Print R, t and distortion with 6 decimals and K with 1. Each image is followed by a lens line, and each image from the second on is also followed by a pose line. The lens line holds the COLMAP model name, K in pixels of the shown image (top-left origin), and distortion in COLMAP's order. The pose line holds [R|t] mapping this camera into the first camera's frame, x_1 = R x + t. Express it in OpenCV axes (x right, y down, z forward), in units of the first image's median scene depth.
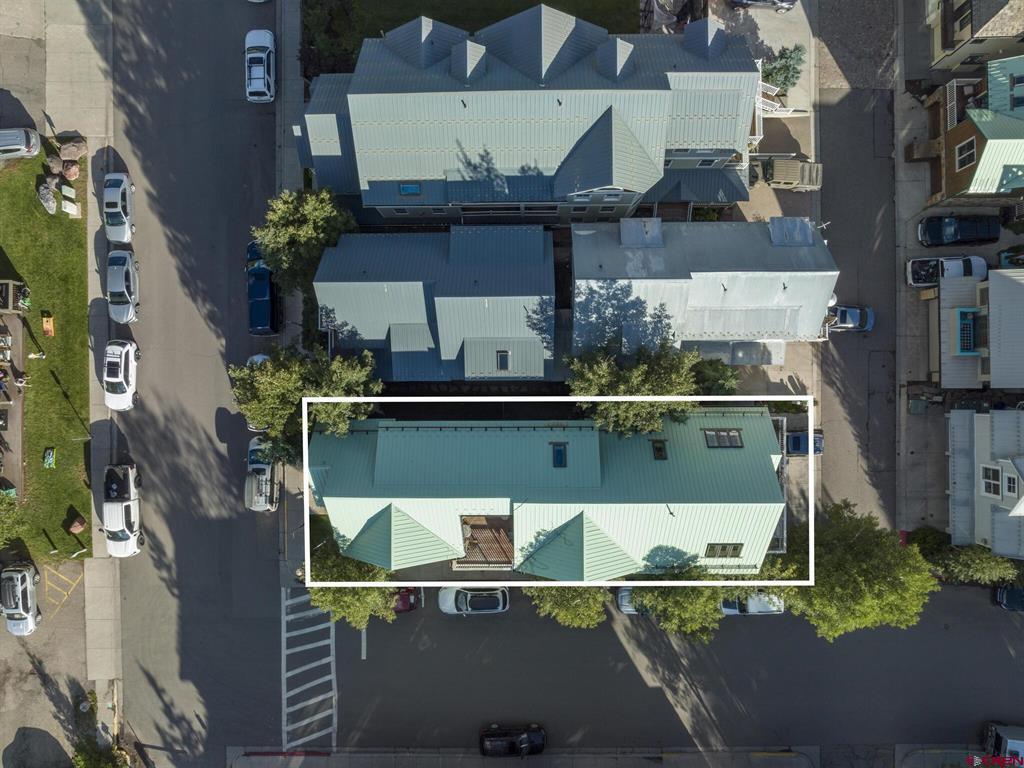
lens RADIAL K [[716.6, 0, 512.0], [0, 716.6, 384.0], [0, 0, 1]] dist [-0.043010, 0.000779]
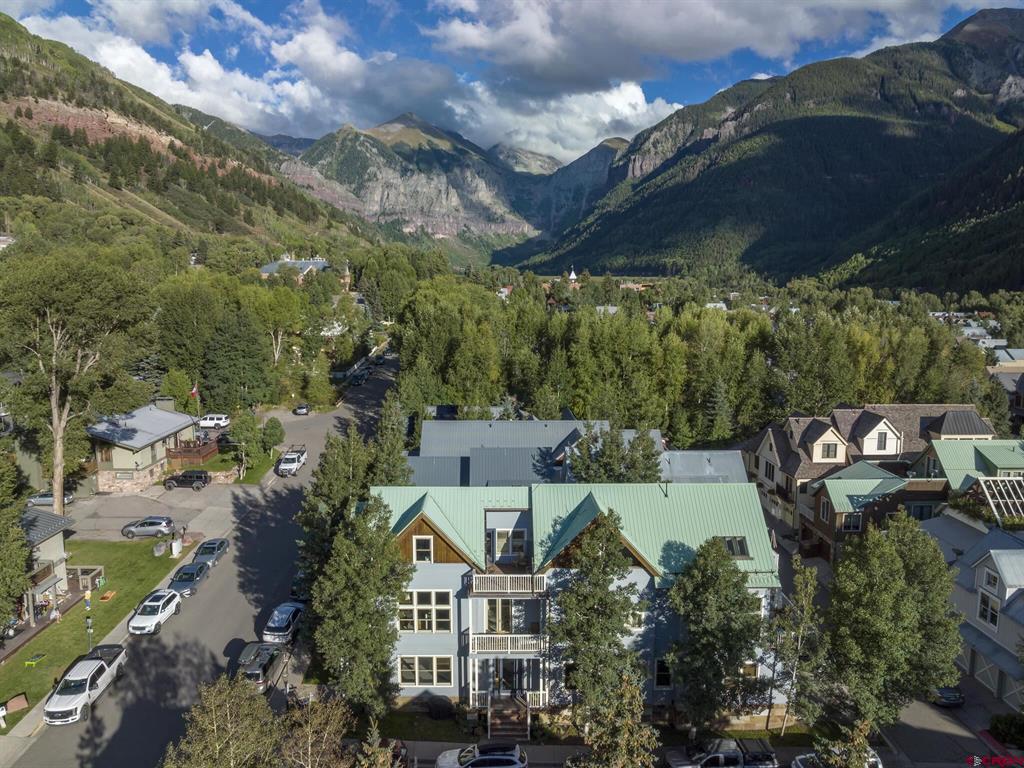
lens RADIAL K [[716.6, 0, 512.0], [0, 716.6, 384.0], [0, 0, 1]] dist [-0.043010, 0.000779]
pose [[0.999410, 0.007937, 0.033409, -0.054574], [0.031882, 0.146935, -0.988632, 1.012297], [-0.012756, 0.989114, 0.146595, 0.496956]]
